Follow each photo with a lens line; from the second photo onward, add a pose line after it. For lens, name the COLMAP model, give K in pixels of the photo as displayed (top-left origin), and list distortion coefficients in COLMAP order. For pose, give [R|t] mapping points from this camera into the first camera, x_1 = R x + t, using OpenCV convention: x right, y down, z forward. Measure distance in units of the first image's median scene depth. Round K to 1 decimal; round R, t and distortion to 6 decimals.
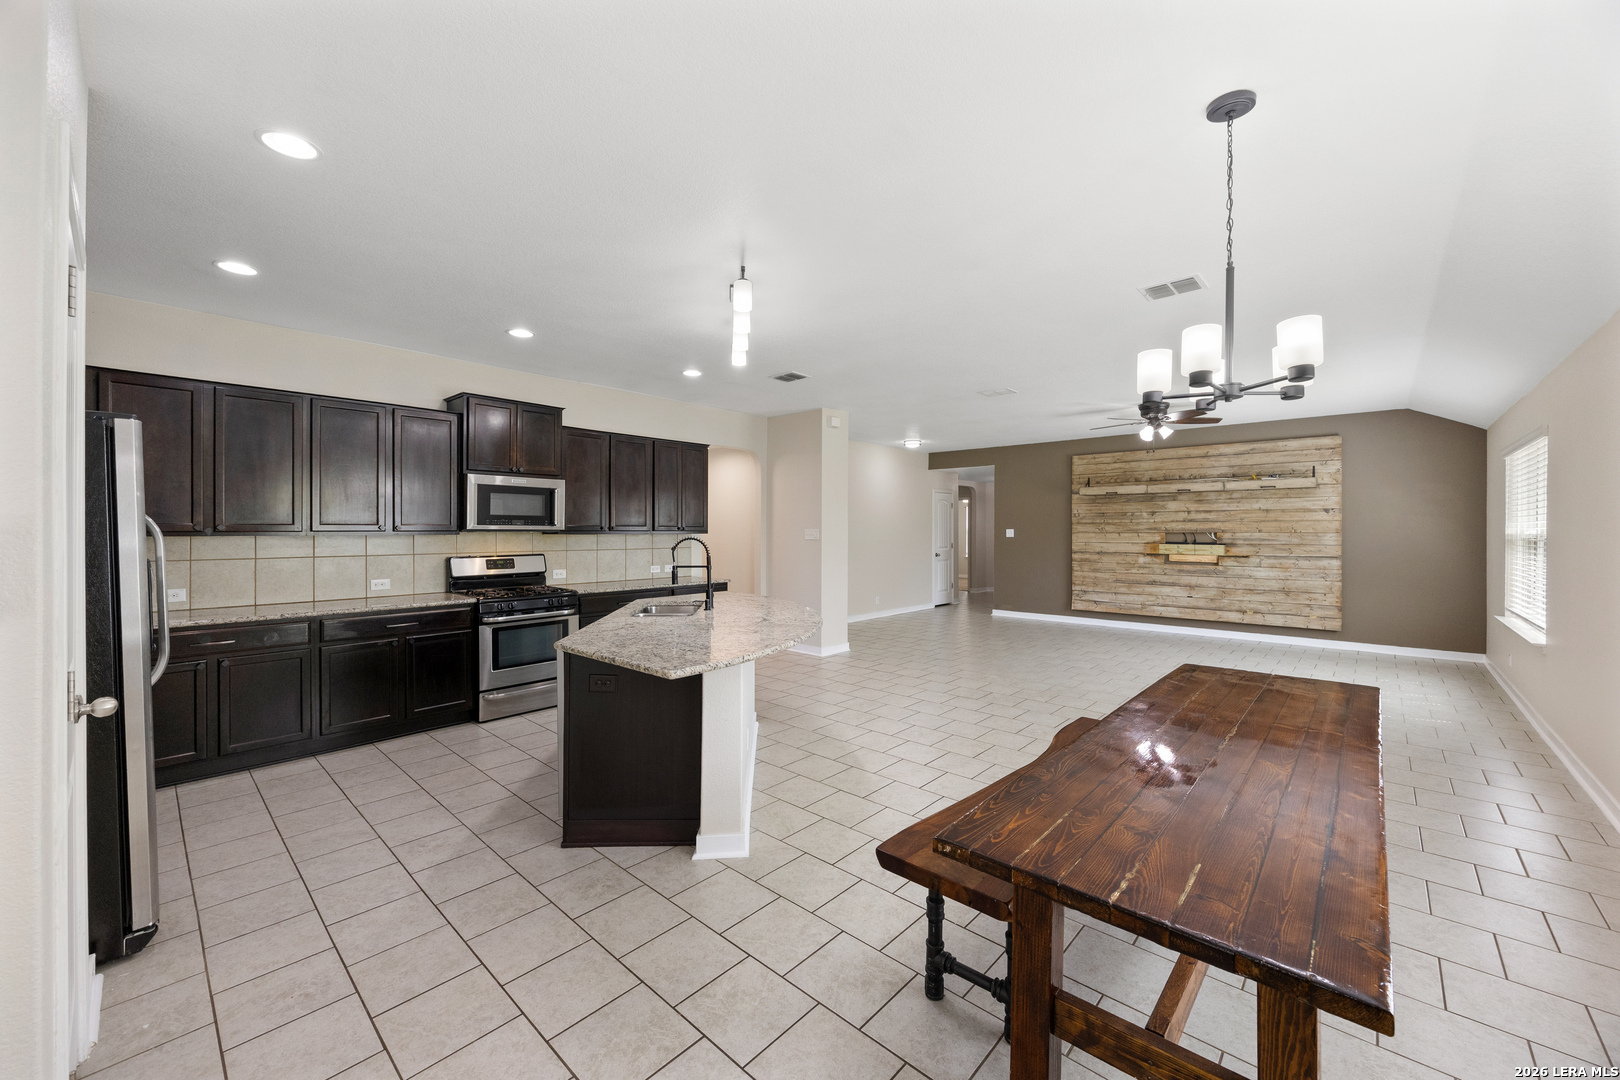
lens RADIAL K [[627.0, 0, 805.8], [0, 627.0, 532.5], [0, 0, 1]] dist [0.001551, -0.000035]
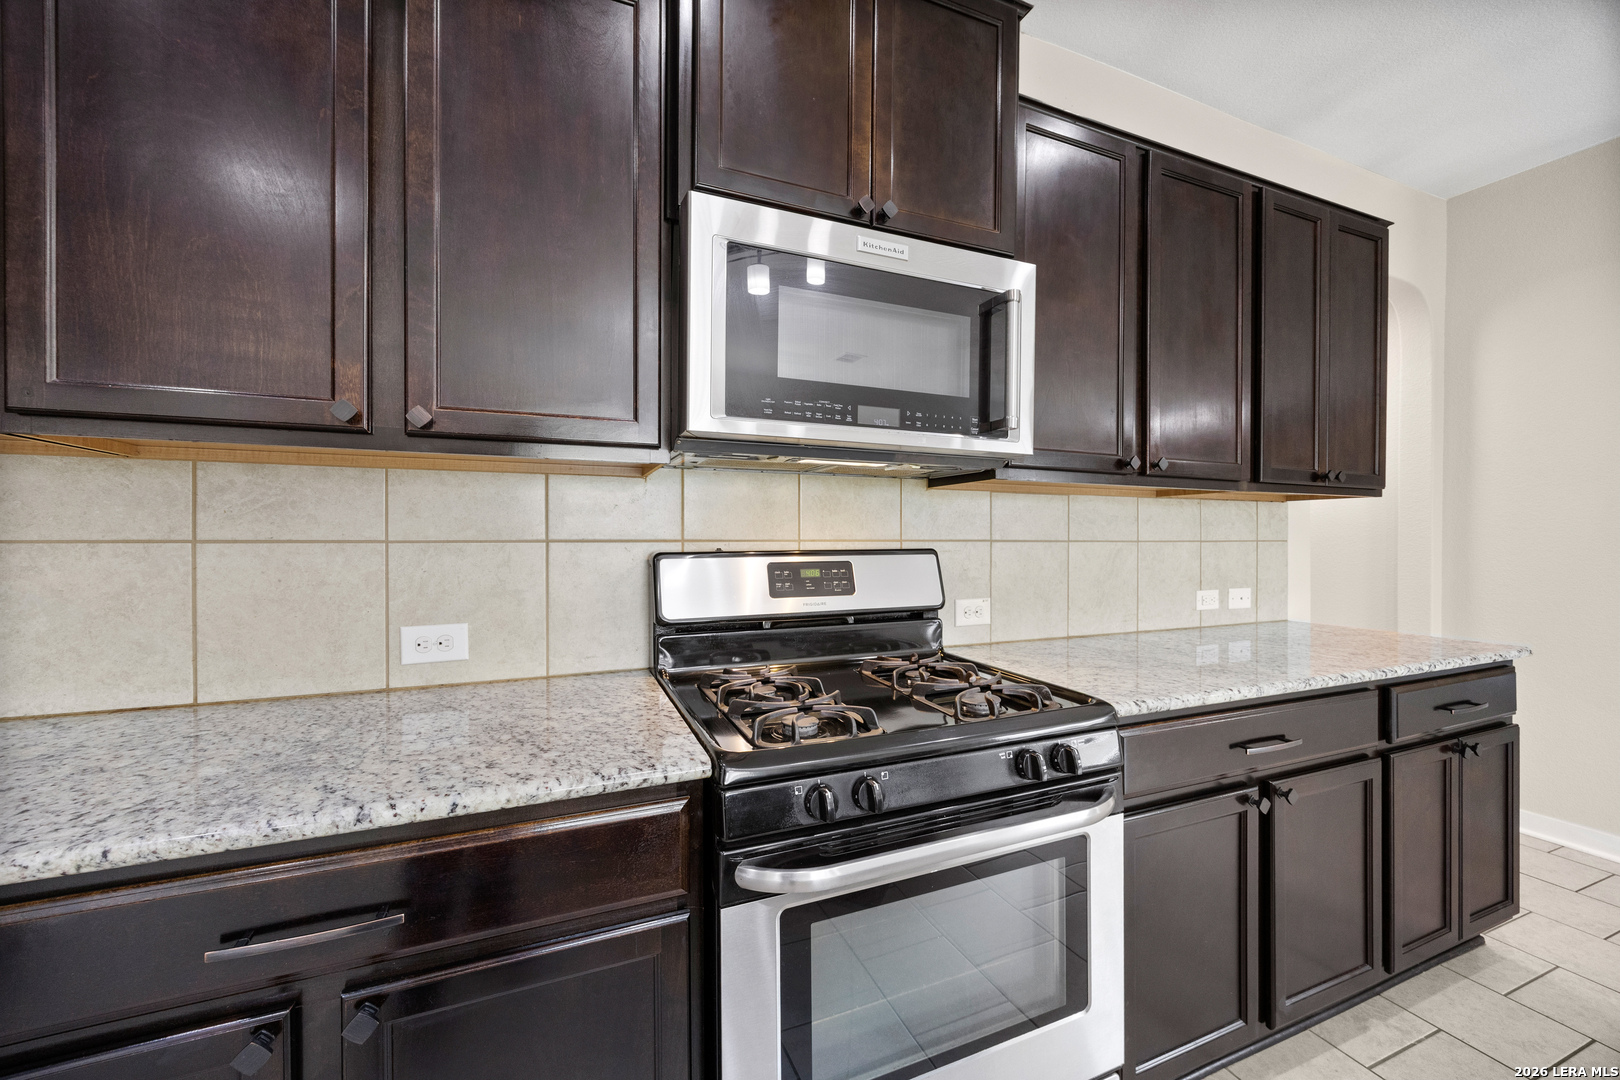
lens RADIAL K [[605.5, 0, 801.3], [0, 605.5, 542.3], [0, 0, 1]] dist [-0.002006, -0.000098]
pose [[0.898785, 0.001344, -0.438387, -0.254532], [-0.001335, 0.999999, 0.000329, 0.022636], [0.438387, 0.000290, 0.898786, 0.515009]]
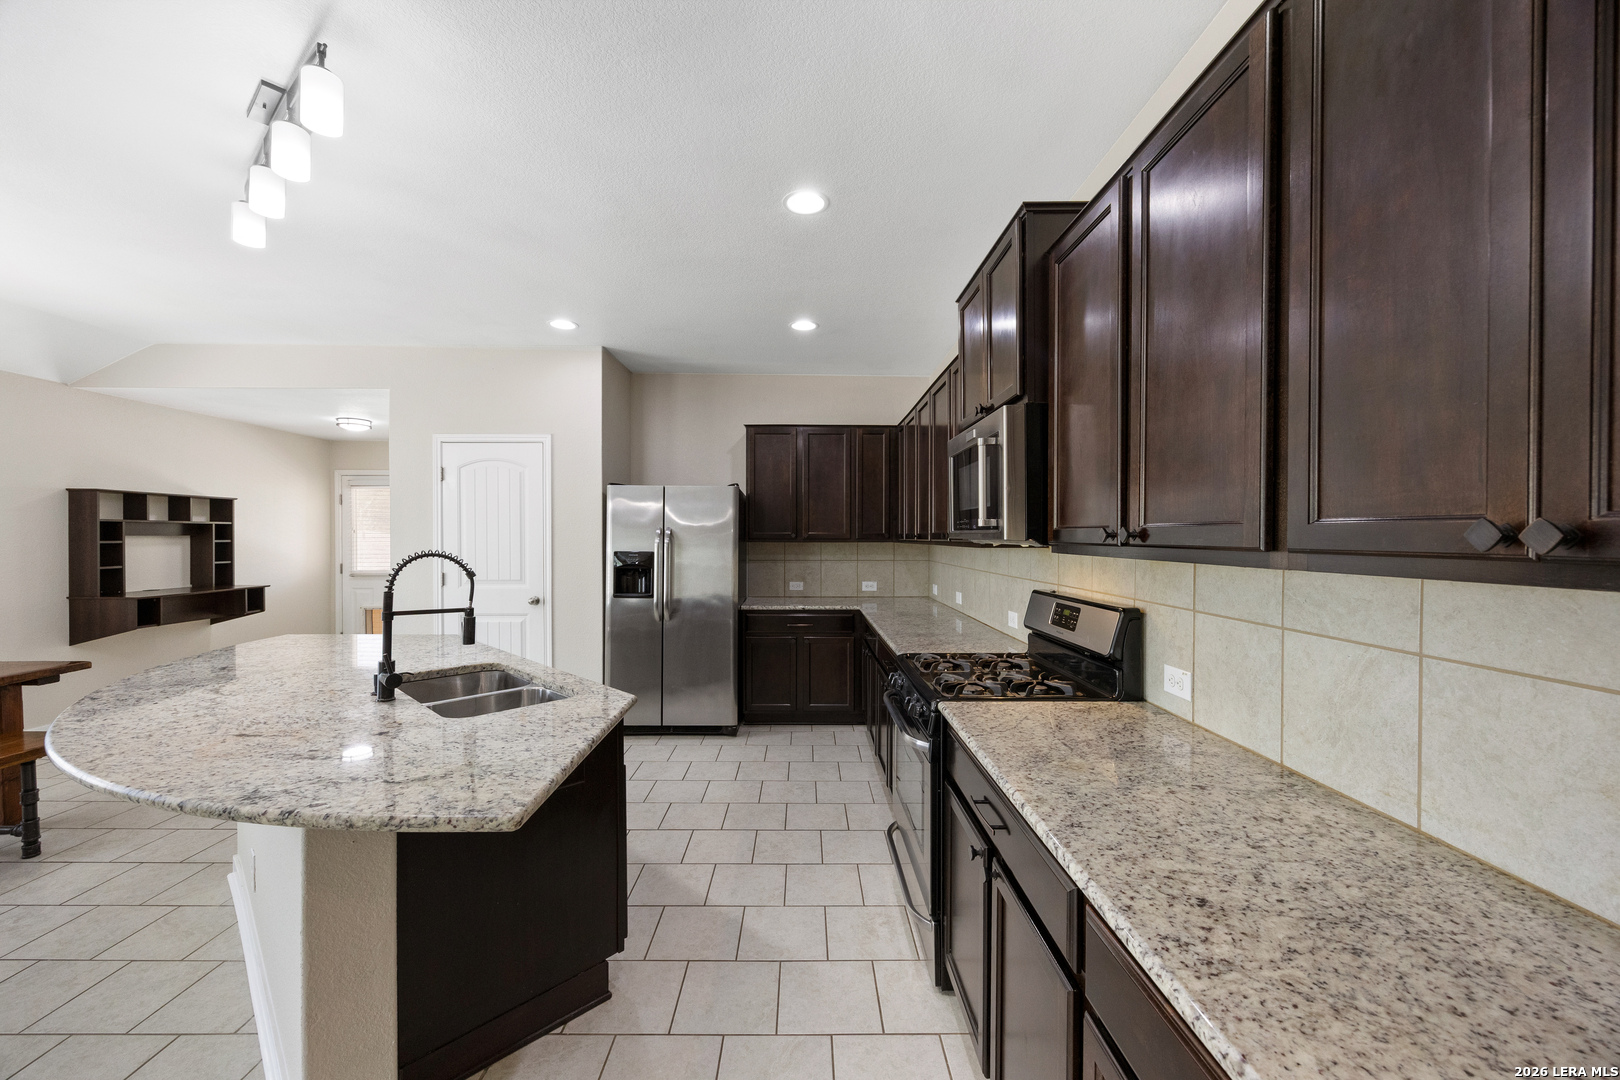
lens RADIAL K [[627.3, 0, 804.2], [0, 627.3, 537.5], [0, 0, 1]] dist [-0.001914, -0.000013]
pose [[-0.736423, -0.003688, -0.676512, -0.034611], [-0.009359, 0.999945, 0.004736, -0.004308], [0.676457, 0.009820, -0.736417, 0.838594]]
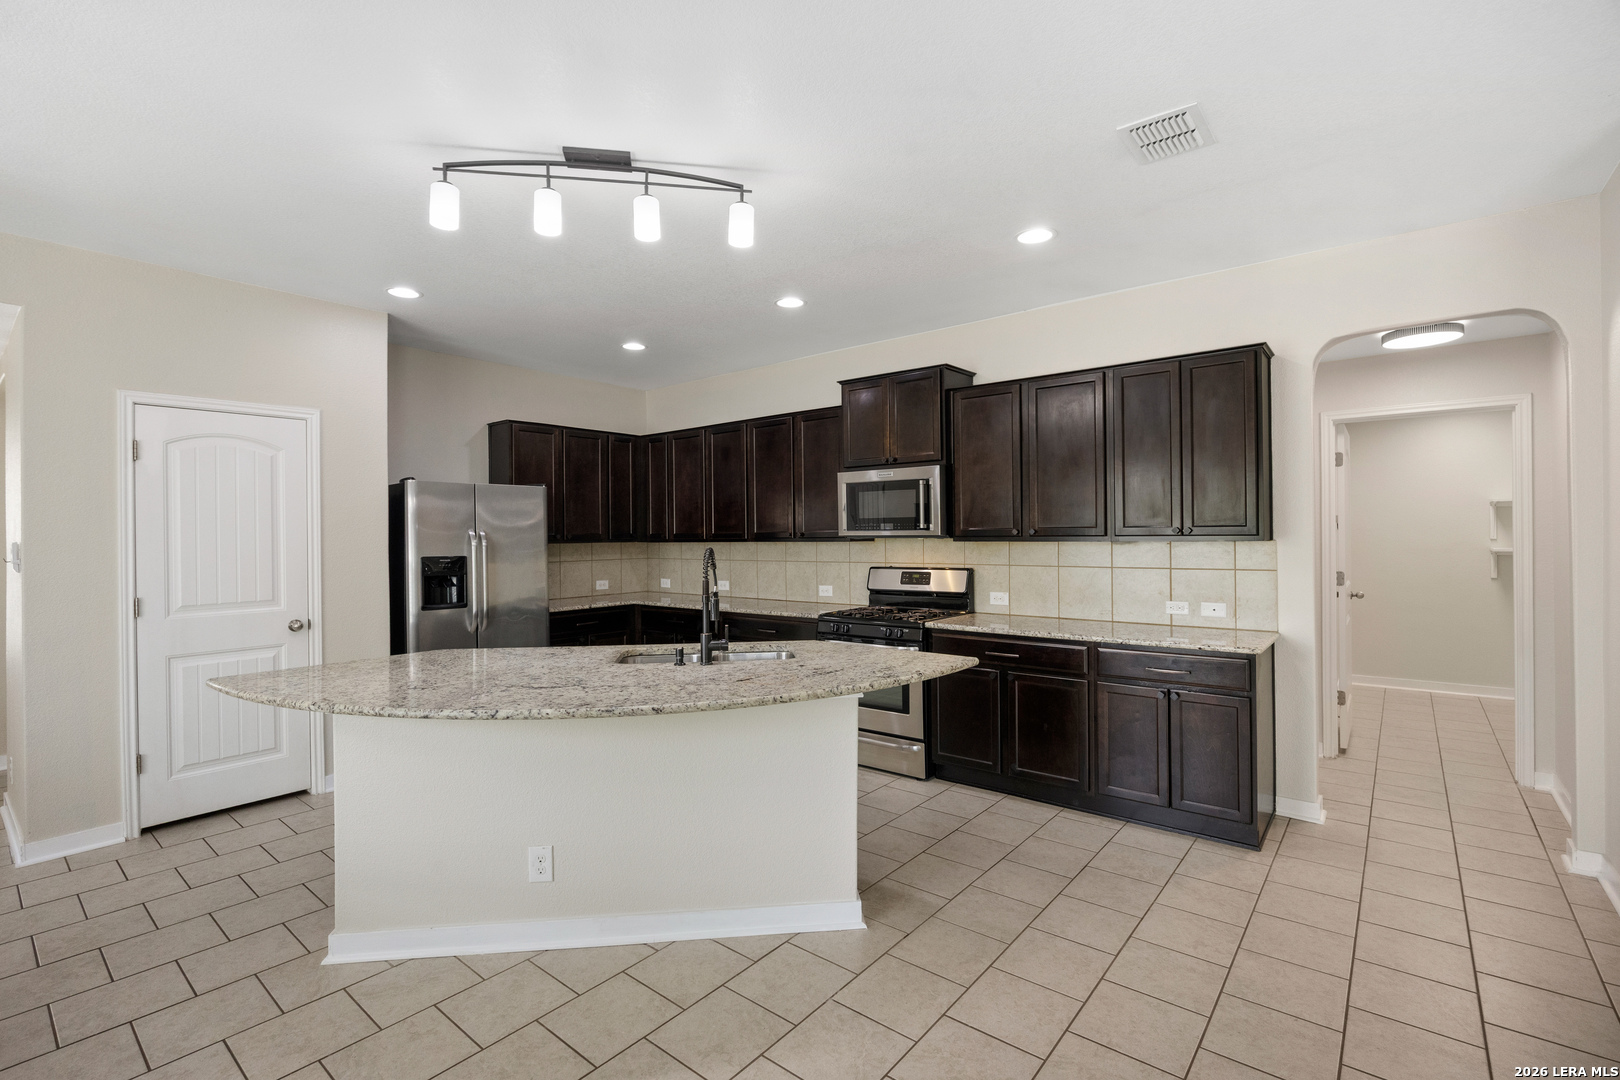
lens RADIAL K [[724.5, 0, 810.0], [0, 724.5, 540.0], [0, 0, 1]] dist [-0.013466, 0.000619]
pose [[0.053135, 0.001690, -0.998586, 0.298838], [0.003957, 0.999990, 0.001903, -0.000671], [0.998580, -0.004053, 0.053128, 0.569972]]
